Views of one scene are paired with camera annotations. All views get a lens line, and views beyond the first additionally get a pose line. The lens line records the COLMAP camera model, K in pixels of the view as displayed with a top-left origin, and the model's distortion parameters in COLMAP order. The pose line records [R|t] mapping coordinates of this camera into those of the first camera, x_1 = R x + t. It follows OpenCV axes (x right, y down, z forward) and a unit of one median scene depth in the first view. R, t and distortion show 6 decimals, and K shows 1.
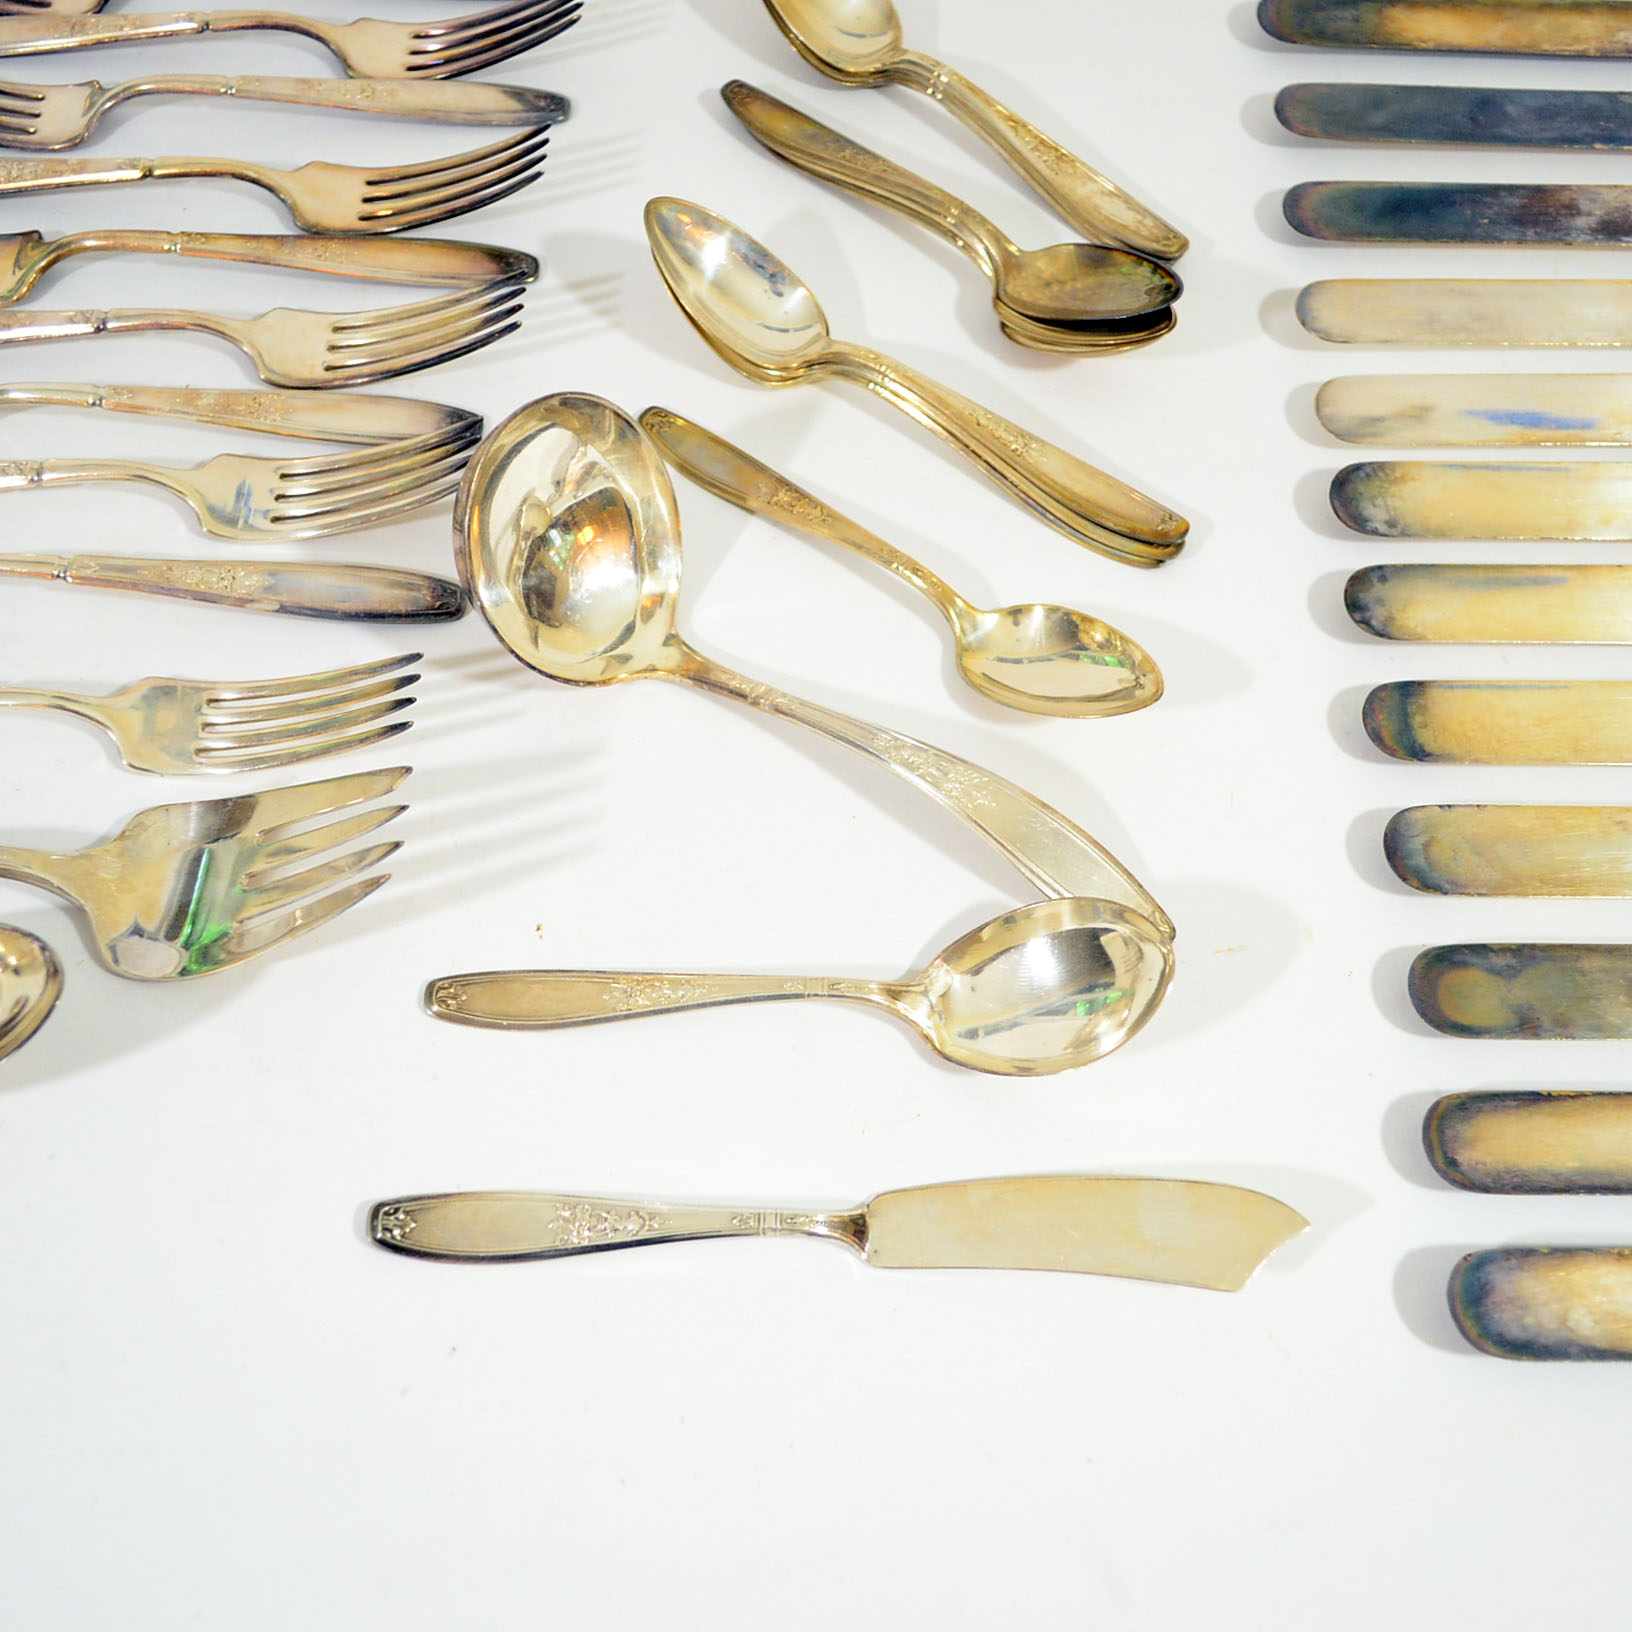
lens RADIAL K [[1920.2, 0, 816.0], [0, 1920.2, 816.0], [0, 0, 1]] dist [-0.023770, 0.010465]
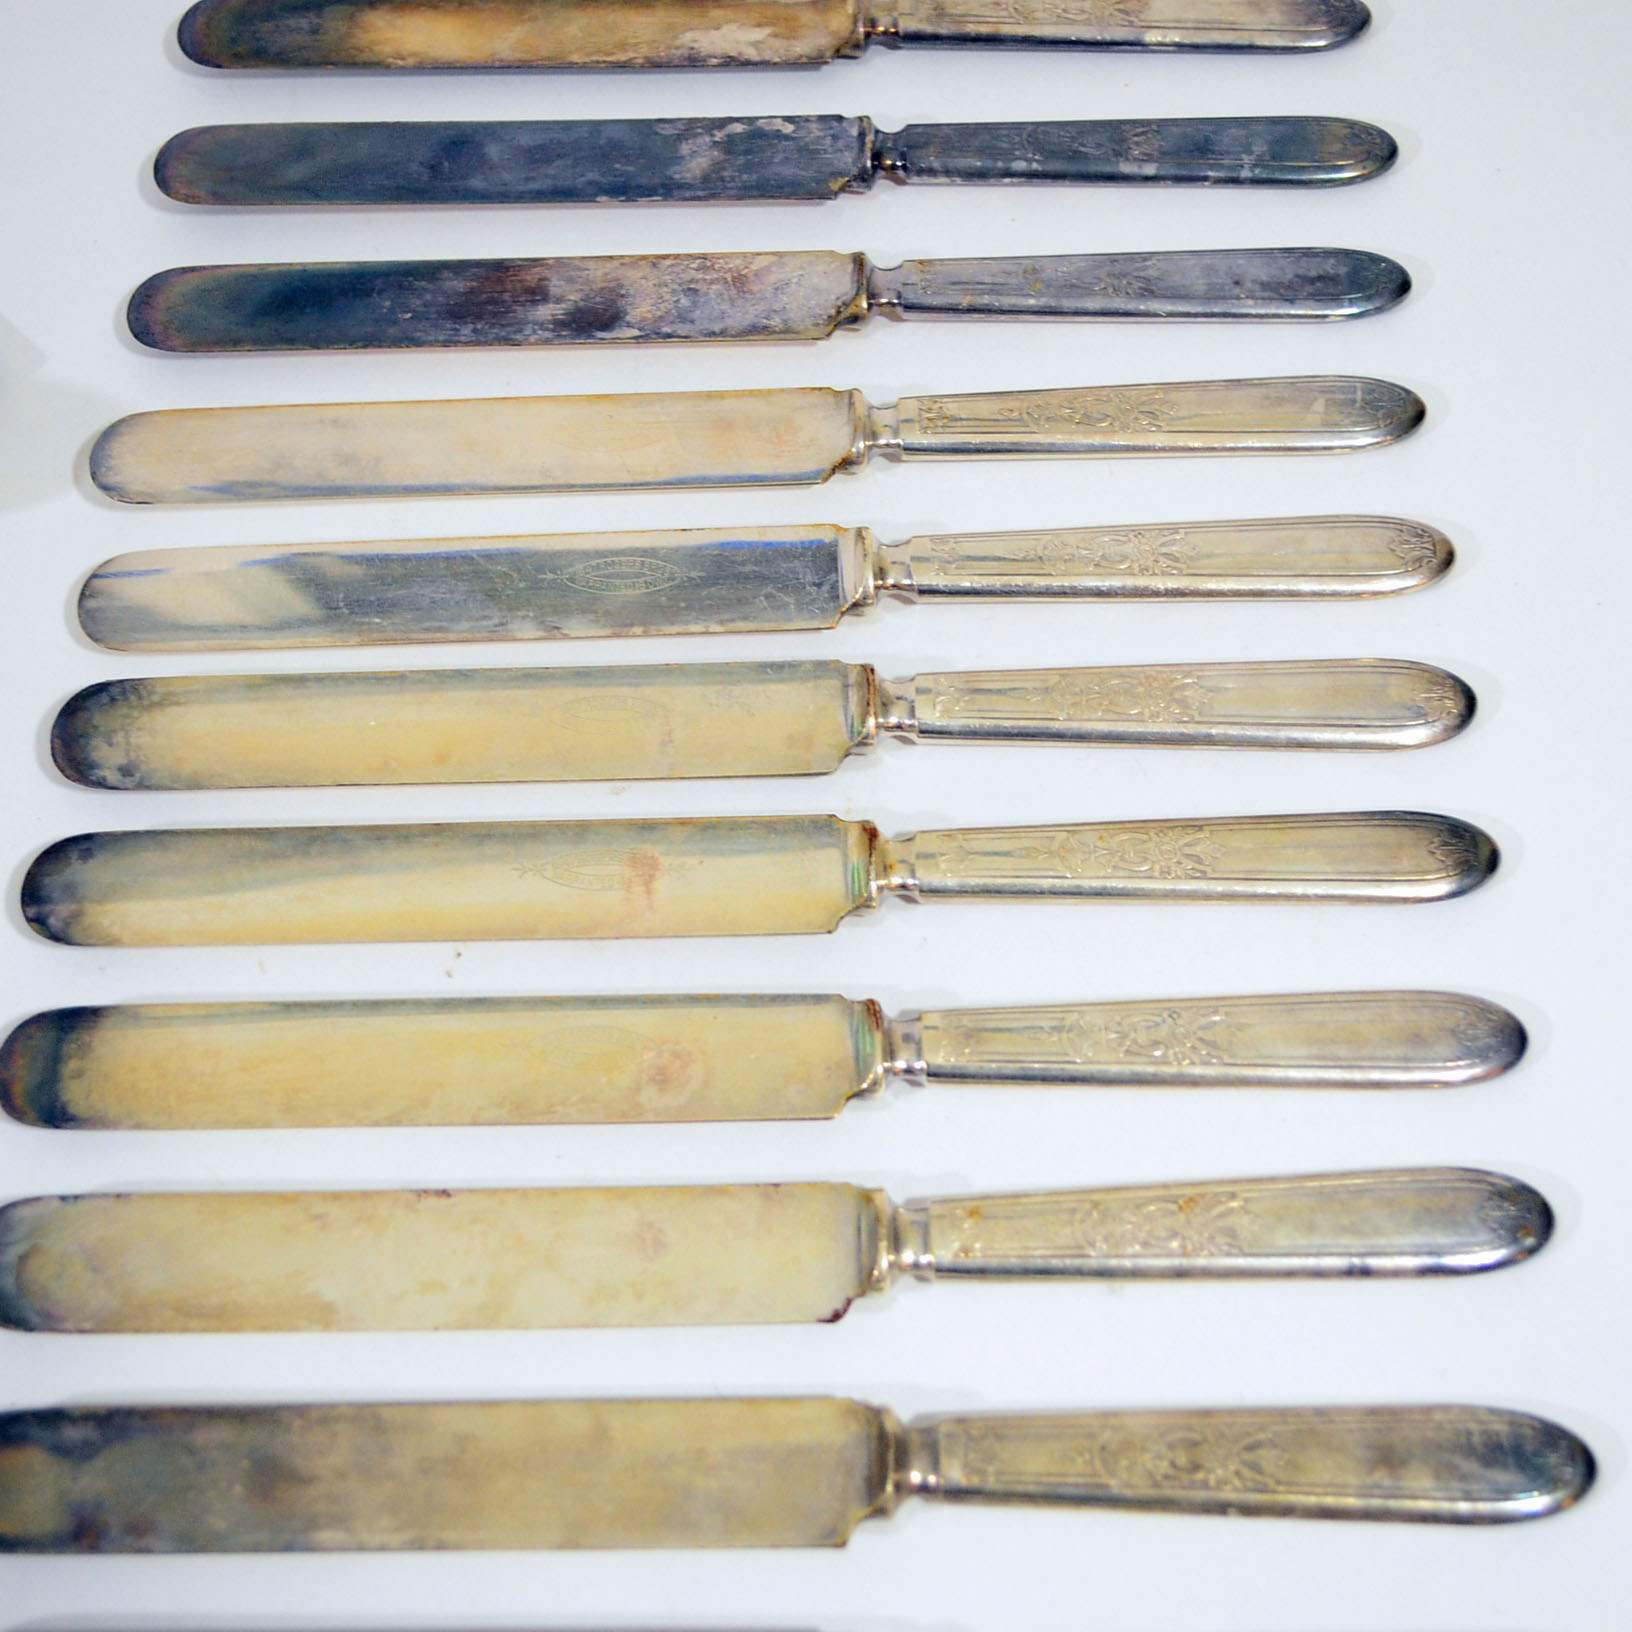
lens RADIAL K [[2661.9, 0, 816.0], [0, 2661.9, 816.0], [0, 0, 1]] dist [-0.028839, -0.044260]
pose [[0.999339, -0.026388, -0.025017, 0.588867], [0.024876, 0.997951, -0.058955, -0.074620], [0.026522, 0.058294, 0.997947, 0.043002]]
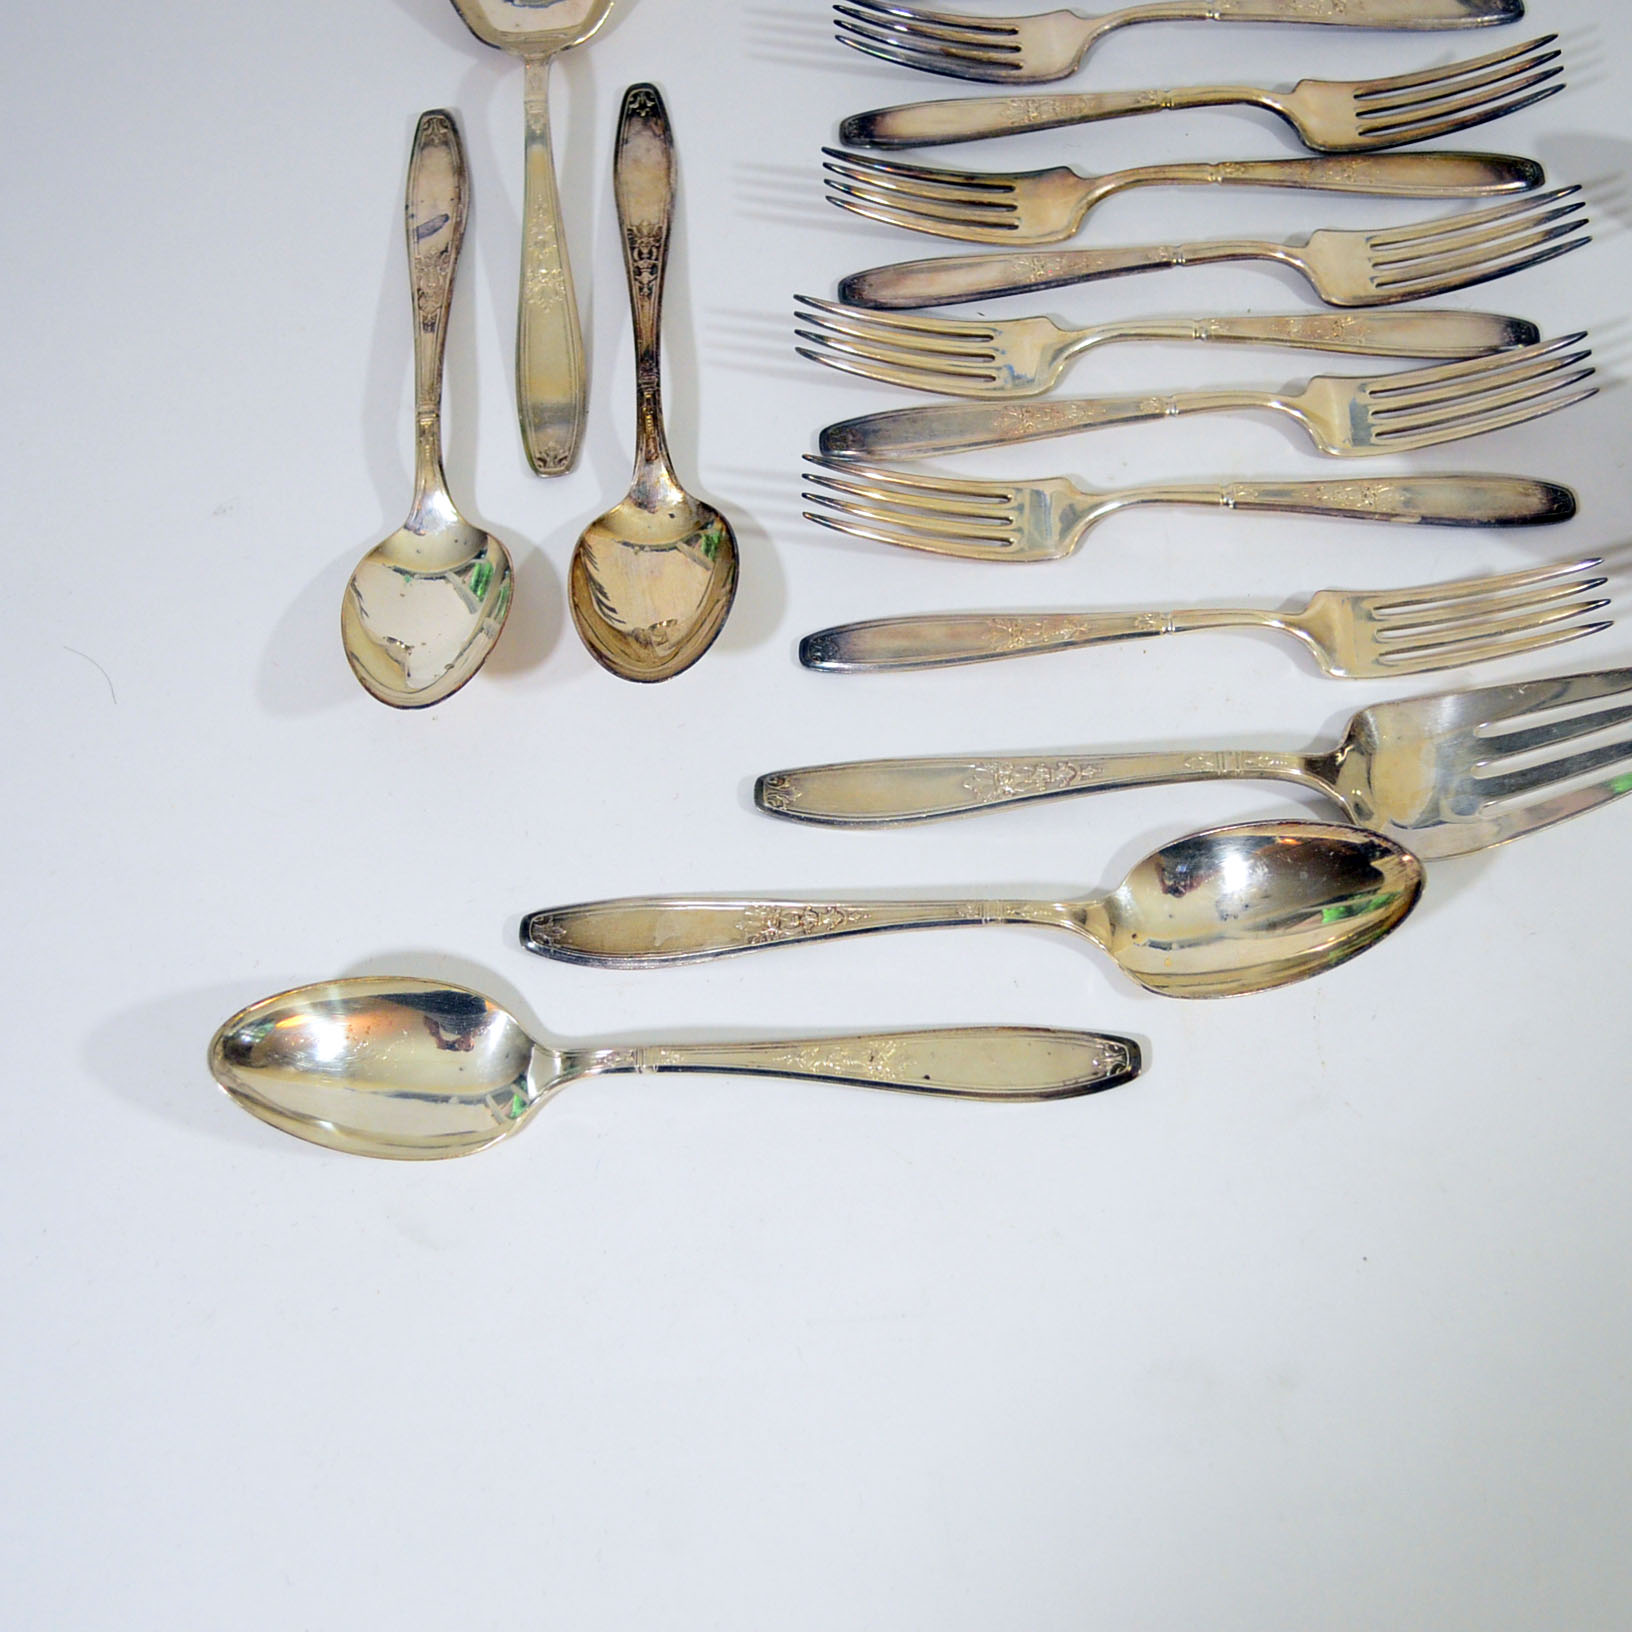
lens RADIAL K [[2144.2, 0, 853.5], [0, 2144.2, 814.4], [0, 0, 1]] dist [-0.031089, 0.029776]
pose [[0.997480, -0.057320, -0.041813, -0.563064], [0.061089, 0.993578, 0.095245, -0.076791], [0.036085, -0.097560, 0.994575, -0.258874]]
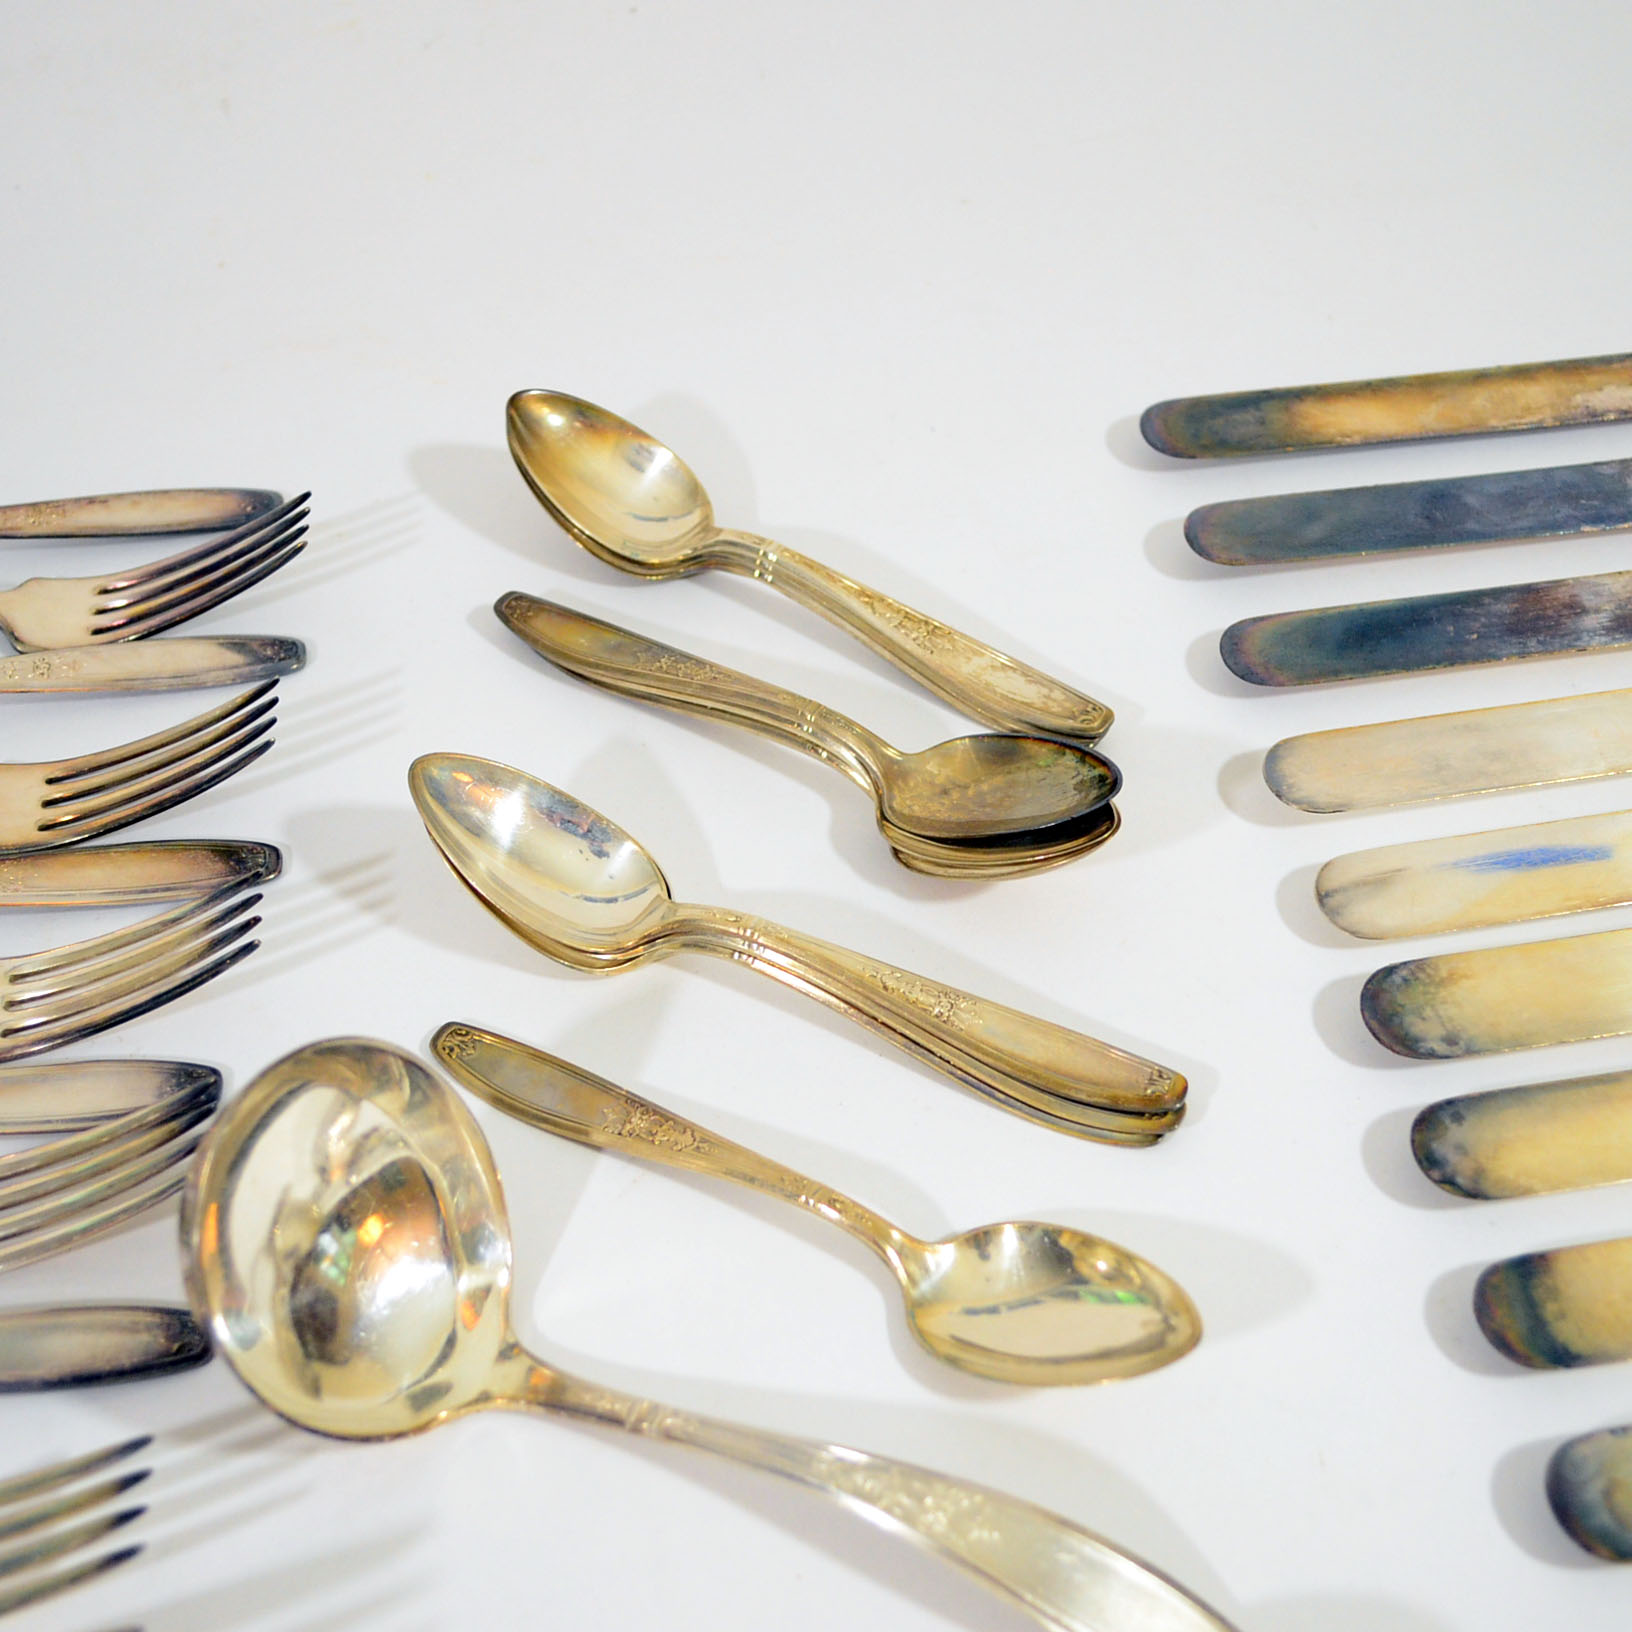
lens RADIAL K [[2257.3, 0, 816.0], [0, 2257.3, 816.0], [0, 0, 1]] dist [-0.035037, 0.036894]
pose [[0.988337, -0.136660, 0.067191, 0.008351], [0.148849, 0.960115, -0.236693, -0.067048], [-0.032164, 0.243934, 0.969258, 0.137380]]
